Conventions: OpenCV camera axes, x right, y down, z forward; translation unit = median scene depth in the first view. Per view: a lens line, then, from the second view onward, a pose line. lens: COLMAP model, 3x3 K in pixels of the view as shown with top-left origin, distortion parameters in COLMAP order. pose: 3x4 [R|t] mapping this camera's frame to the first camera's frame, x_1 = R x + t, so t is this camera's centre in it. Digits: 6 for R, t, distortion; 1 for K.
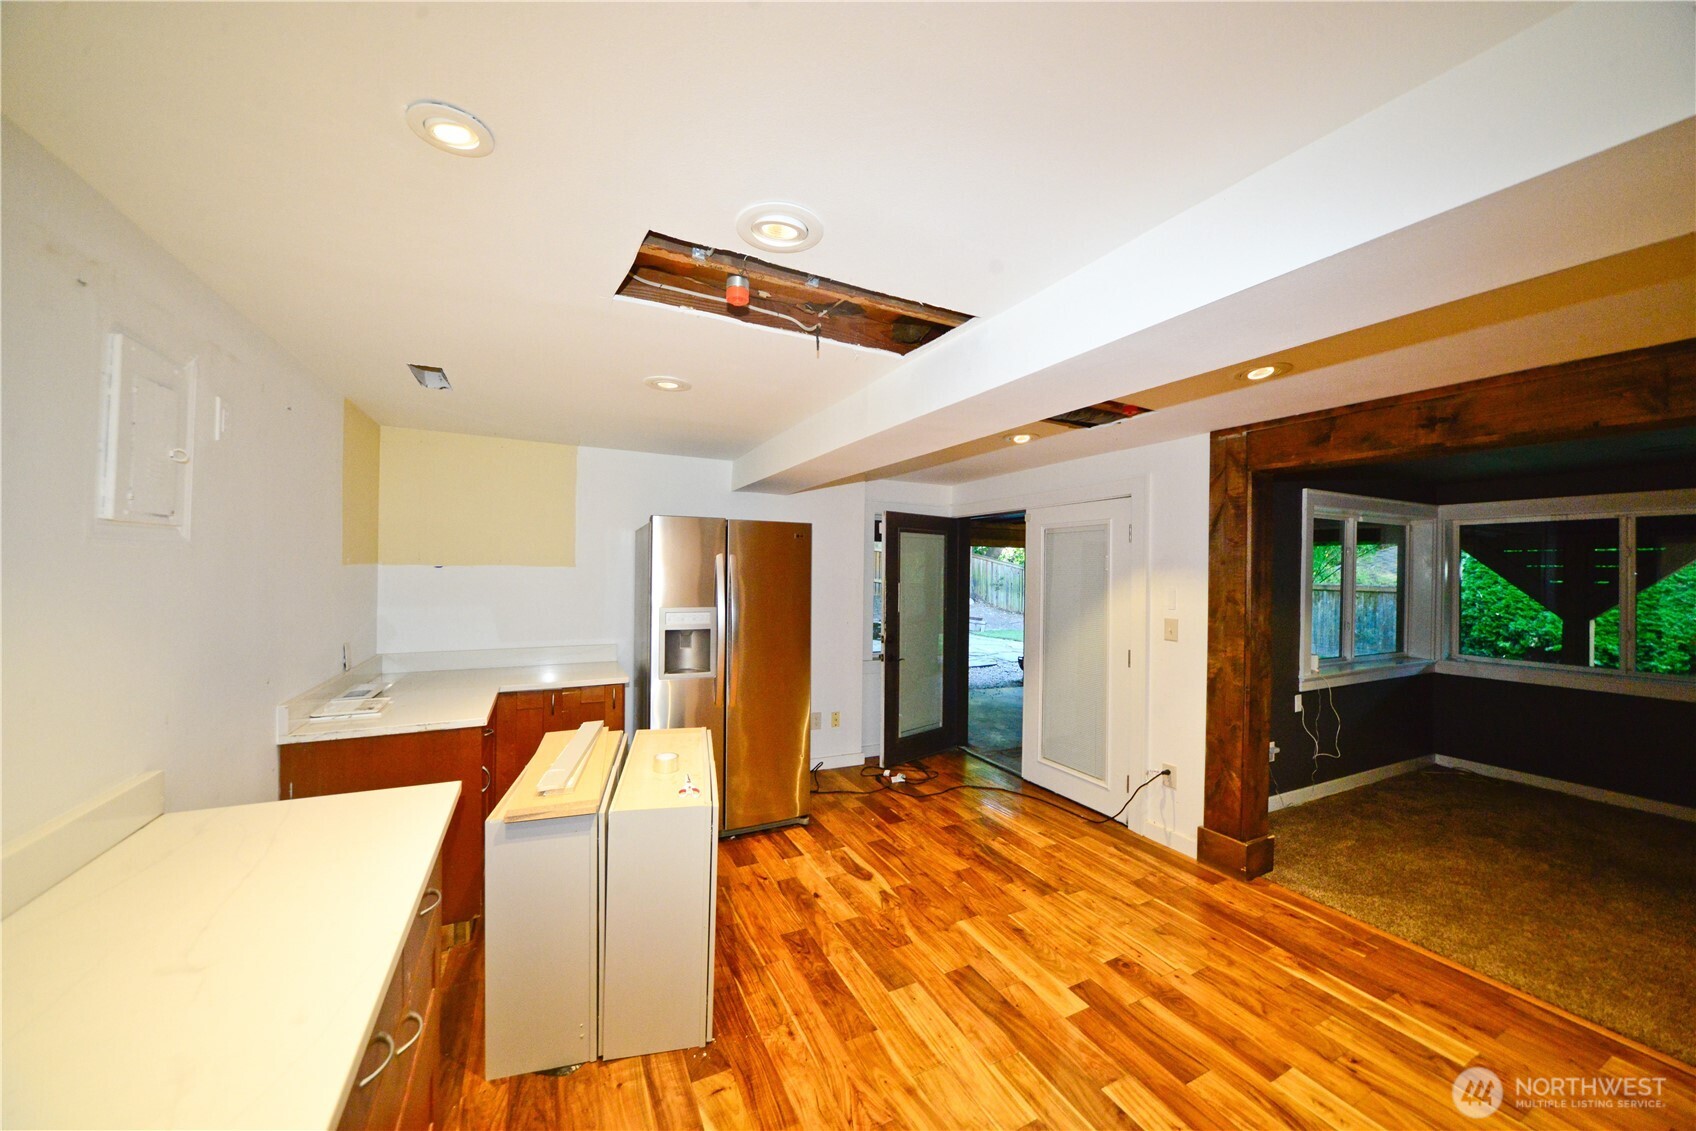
lens RADIAL K [[600.2, 0, 835.5], [0, 600.2, 560.8], [0, 0, 1]] dist [-0.005631, 0.000988]
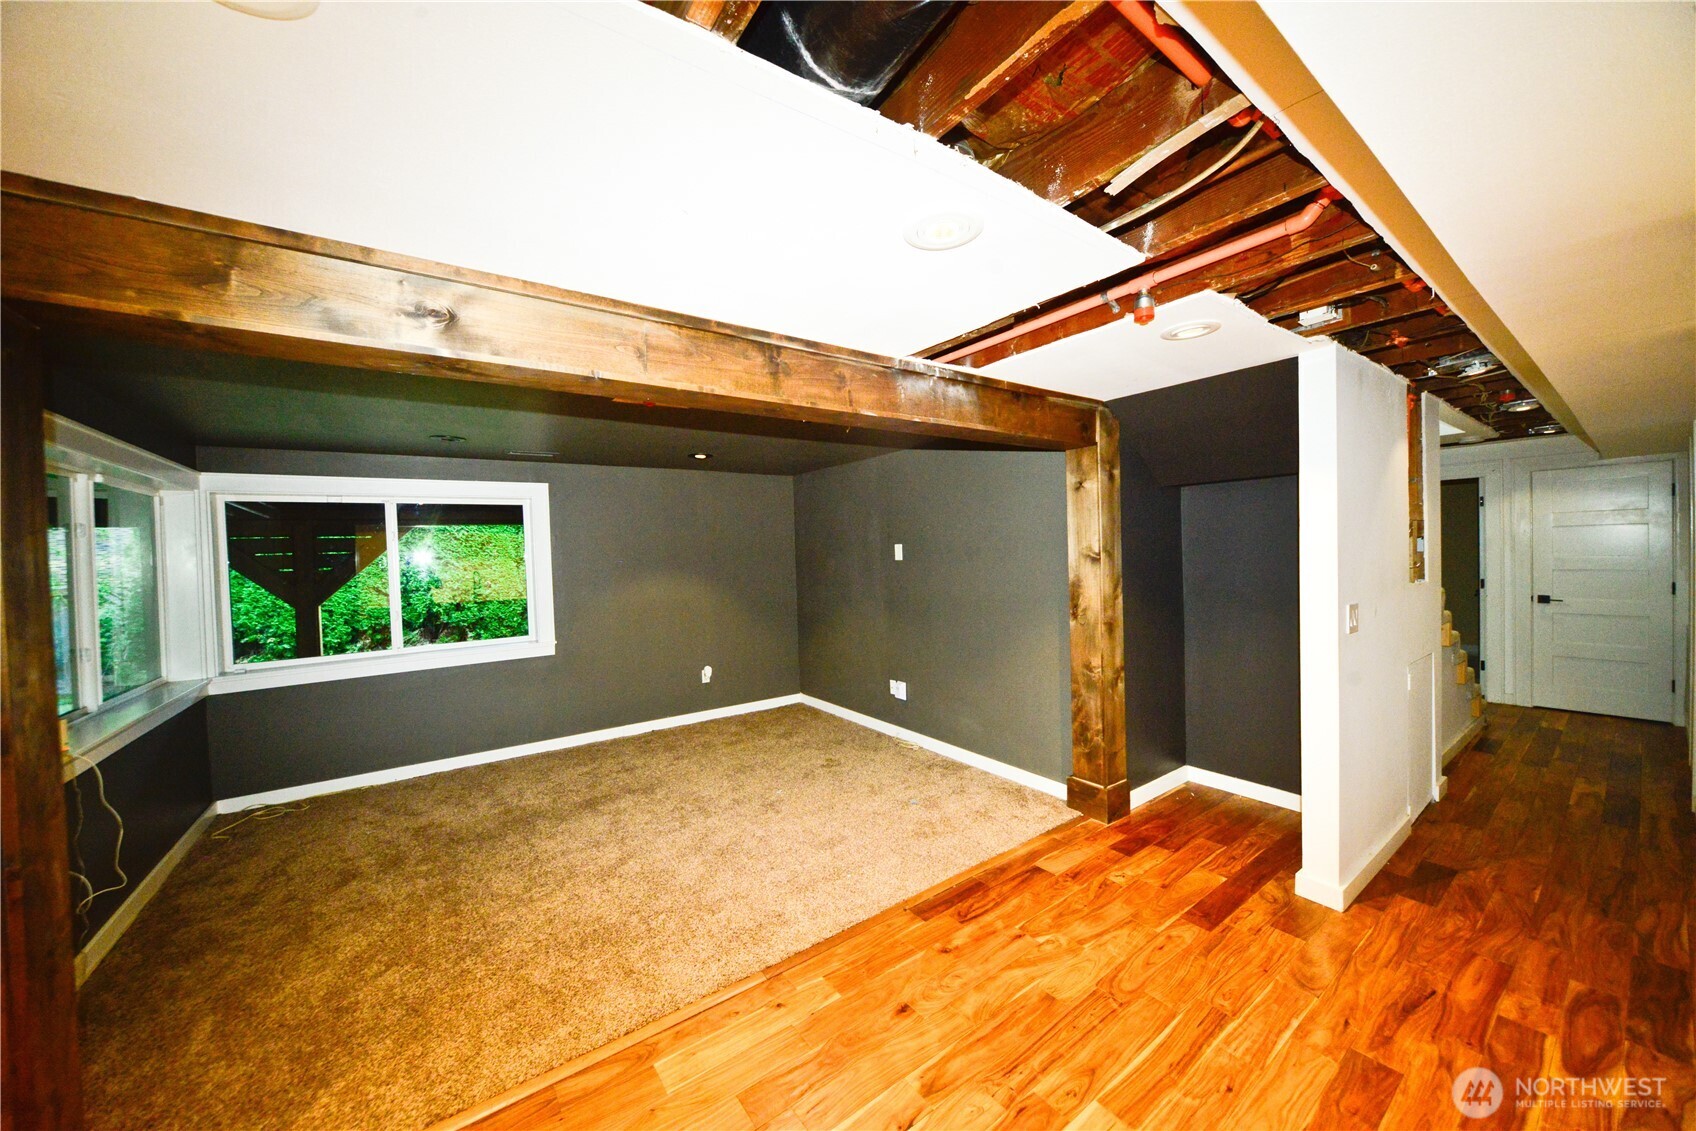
lens RADIAL K [[600.2, 0, 844.0], [0, 600.2, 565.6], [0, 0, 1]] dist [-0.005631, 0.000988]
pose [[-0.157031, -0.035145, 0.986968, 0.265095], [0.018879, 0.999077, 0.038580, 0.018094], [-0.987413, 0.024691, -0.156223, 0.599021]]
